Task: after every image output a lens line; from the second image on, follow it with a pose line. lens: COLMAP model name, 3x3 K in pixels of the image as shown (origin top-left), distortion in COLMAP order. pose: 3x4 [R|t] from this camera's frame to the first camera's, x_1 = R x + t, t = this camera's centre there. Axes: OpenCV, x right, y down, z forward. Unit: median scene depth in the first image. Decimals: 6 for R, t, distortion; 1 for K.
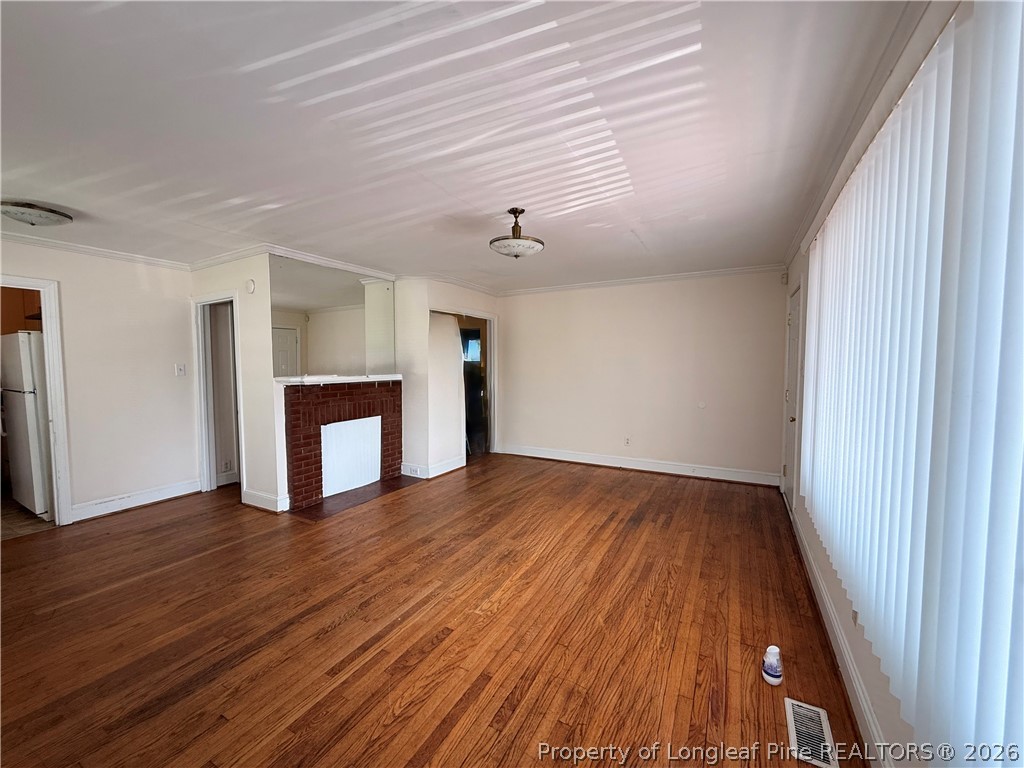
lens RADIAL K [[411.1, 0, 511.2], [0, 411.1, 386.4], [0, 0, 1]] dist [0.014602, 0.000194]
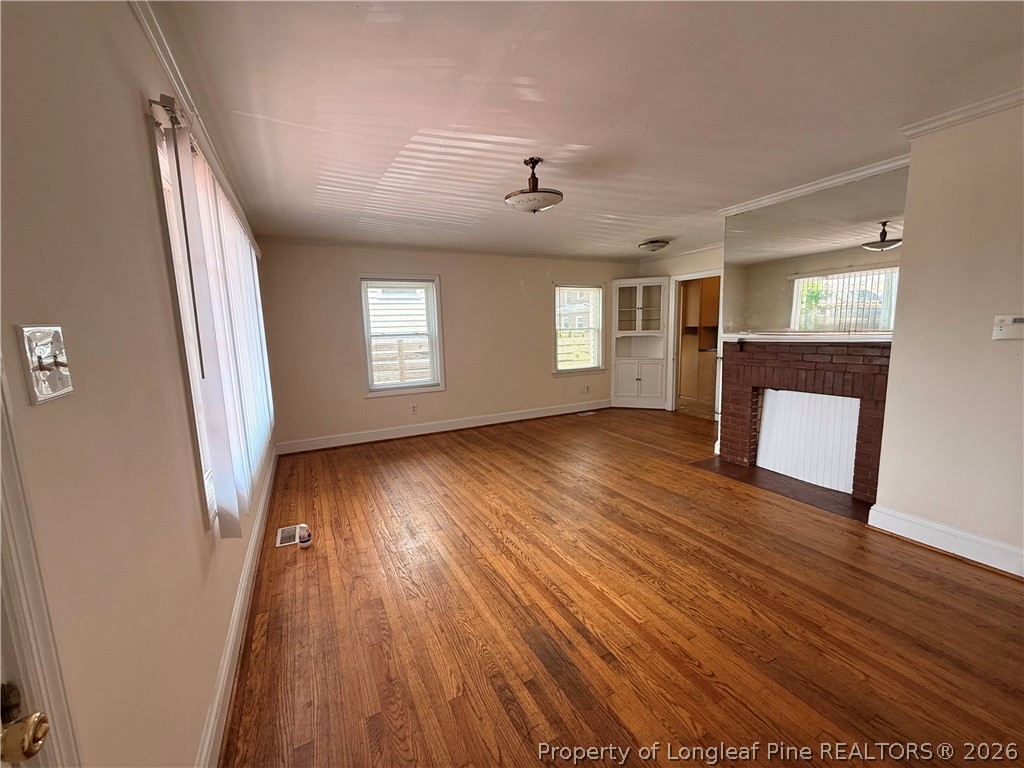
lens RADIAL K [[411.1, 0, 507.5], [0, 411.1, 387.3], [0, 0, 1]] dist [0.014602, 0.000194]
pose [[-0.567820, 0.133441, -0.812265, 0.827363], [-0.016353, 0.984749, 0.173208, -0.077533], [0.822990, 0.111634, -0.556978, 1.451119]]
